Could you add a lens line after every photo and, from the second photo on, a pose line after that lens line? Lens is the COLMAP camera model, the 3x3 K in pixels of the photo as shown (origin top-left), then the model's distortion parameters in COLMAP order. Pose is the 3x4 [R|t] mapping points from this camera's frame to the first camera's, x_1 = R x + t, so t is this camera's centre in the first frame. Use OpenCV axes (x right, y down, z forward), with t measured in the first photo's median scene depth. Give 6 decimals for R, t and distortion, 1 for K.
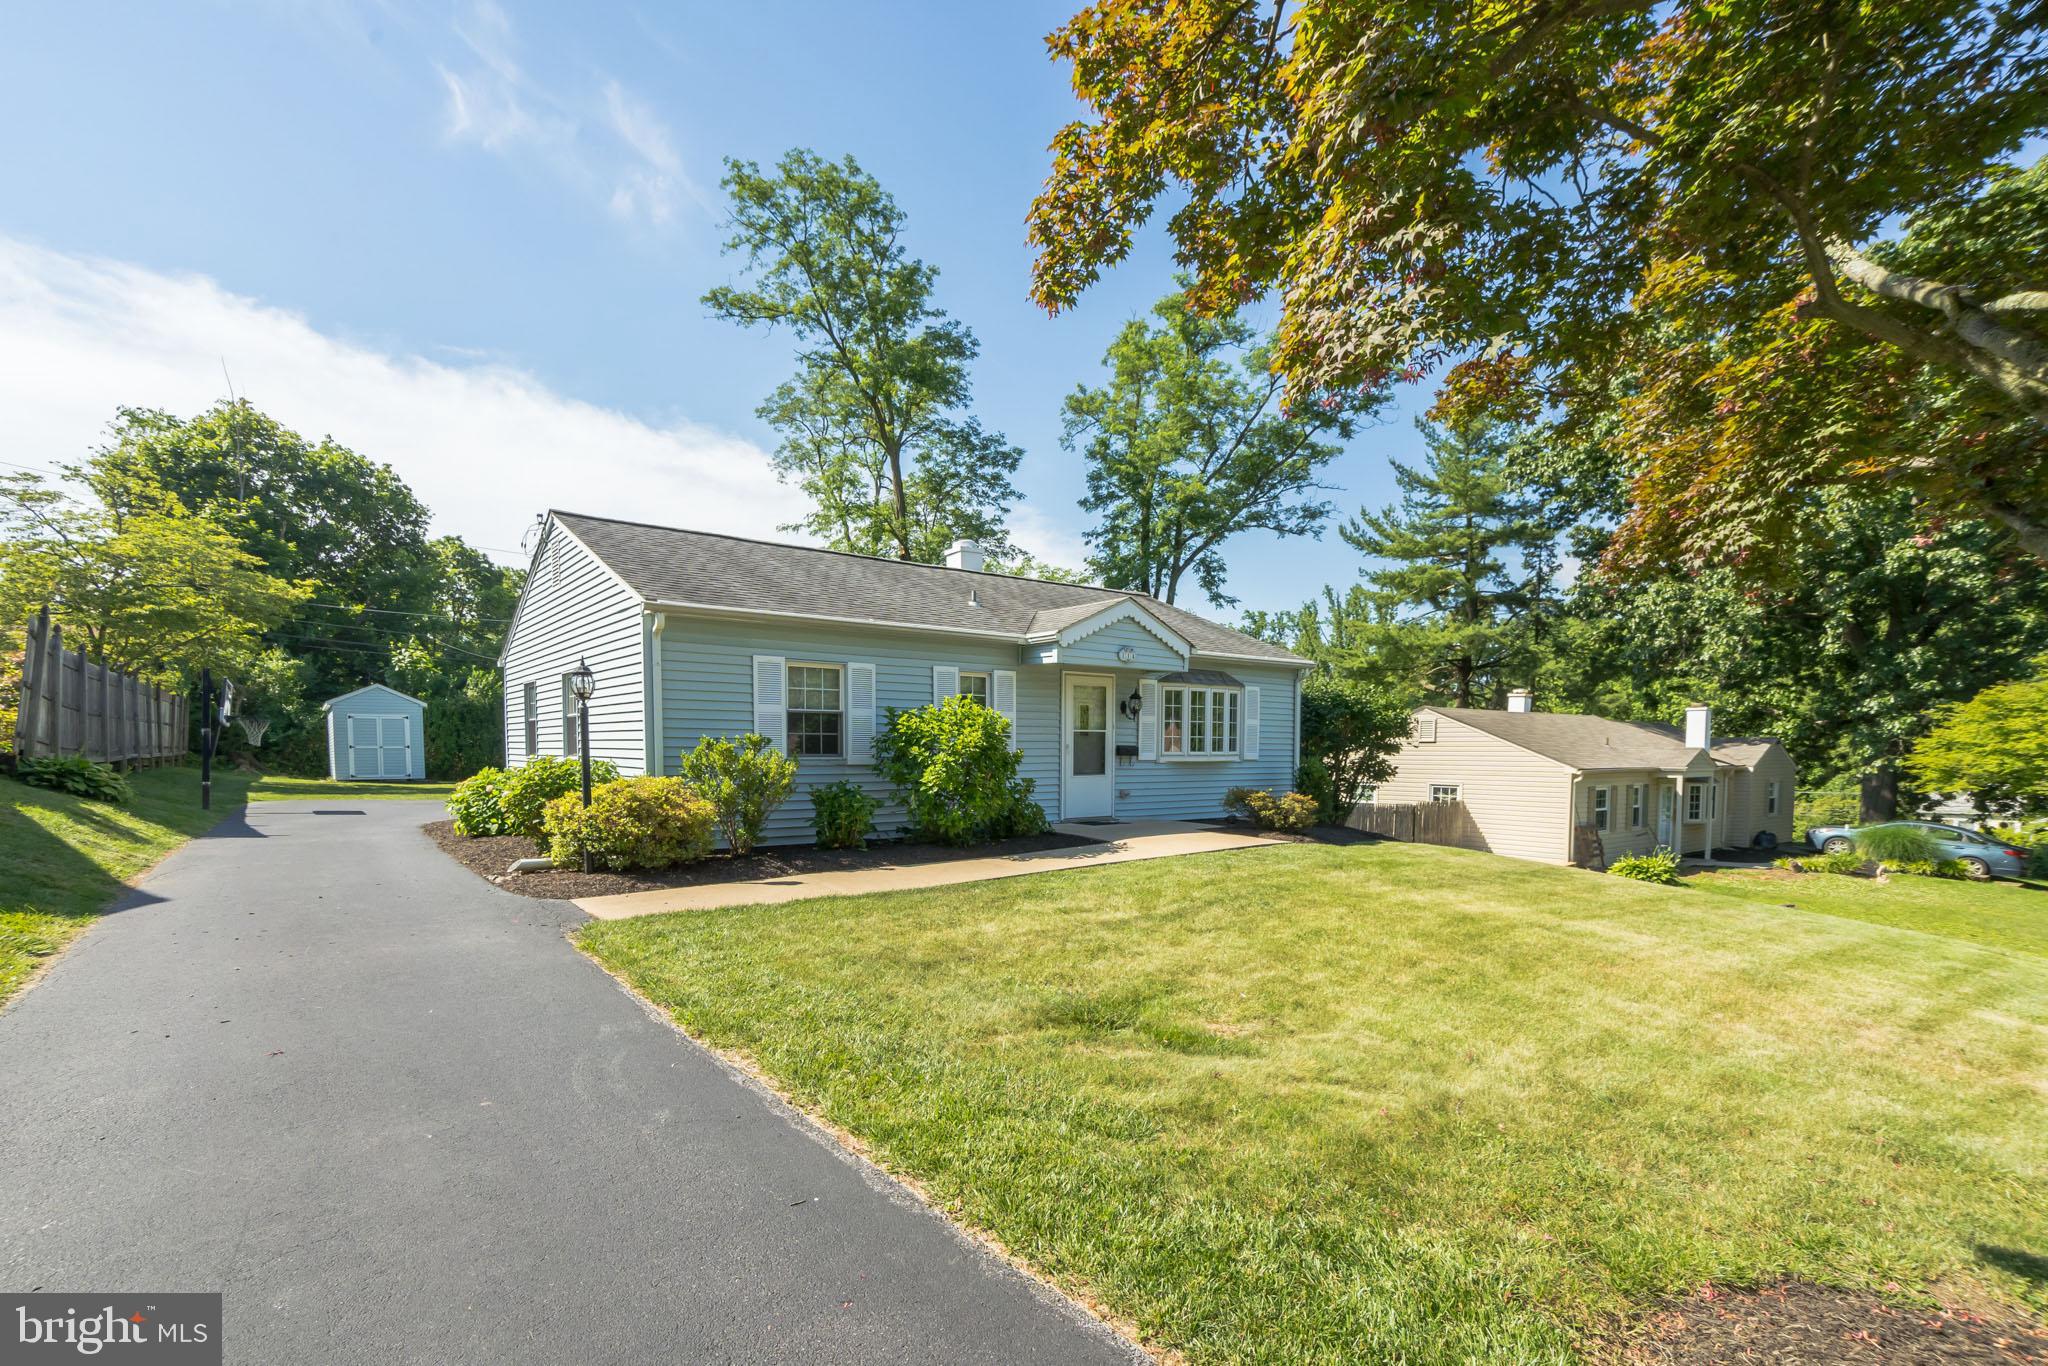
lens RADIAL K [[931.0, 0, 1022.0], [0, 931.0, 753.0], [0, 0, 1]] dist [-0.015238, 0.022628]
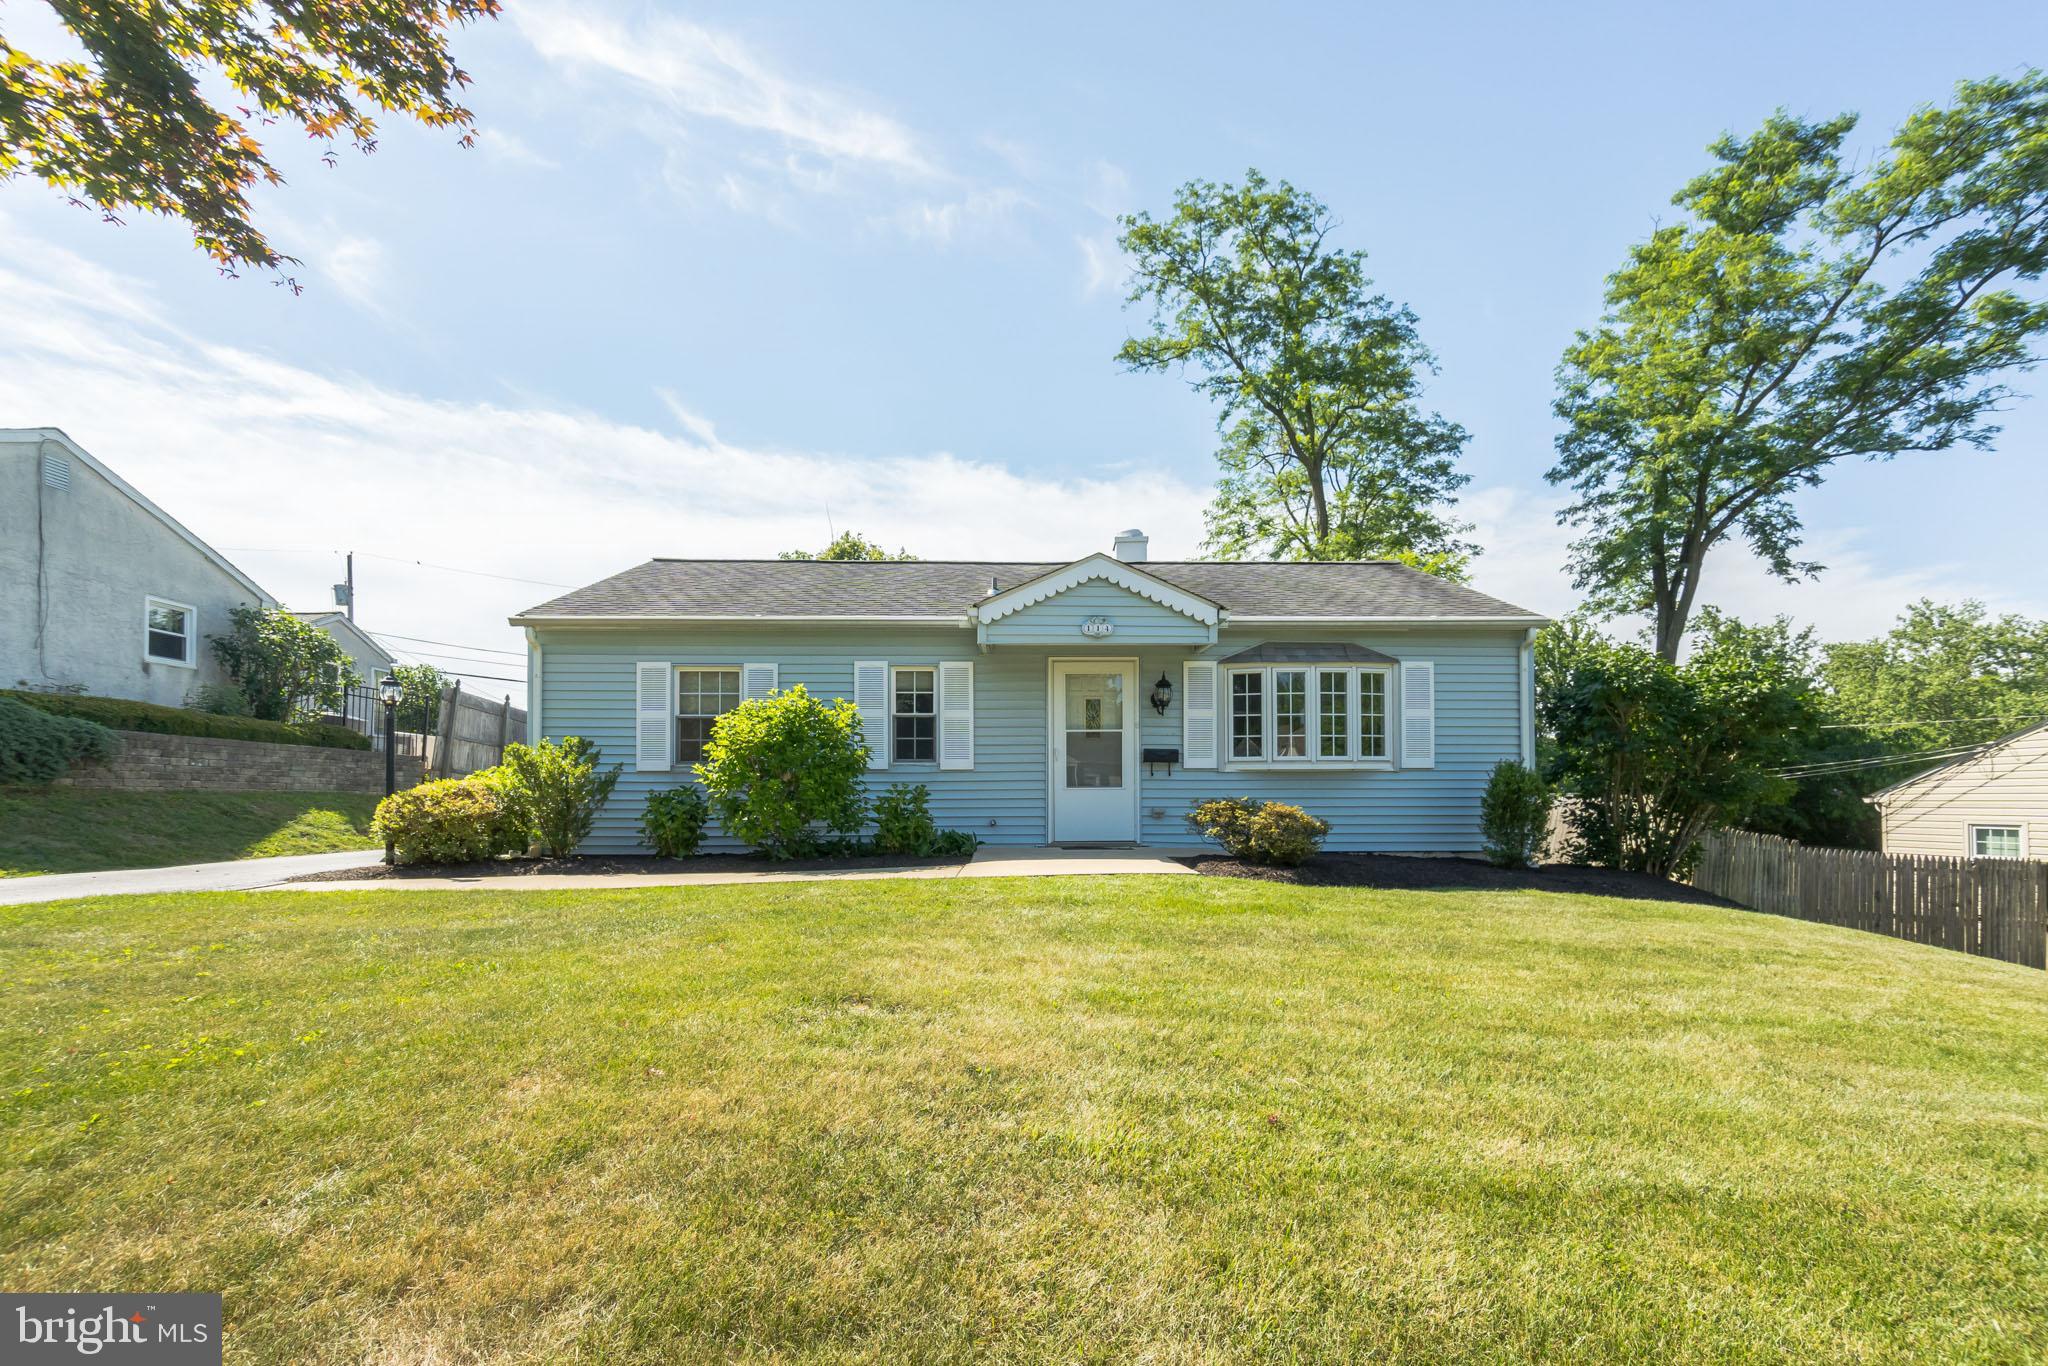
lens RADIAL K [[931.0, 0, 1022.0], [0, 931.0, 753.0], [0, 0, 1]] dist [-0.015238, 0.022628]
pose [[0.816227, -0.036222, -0.576594, 0.161239], [0.004835, 0.998426, -0.055878, 0.013070], [0.577711, 0.042821, 0.815118, 0.111536]]
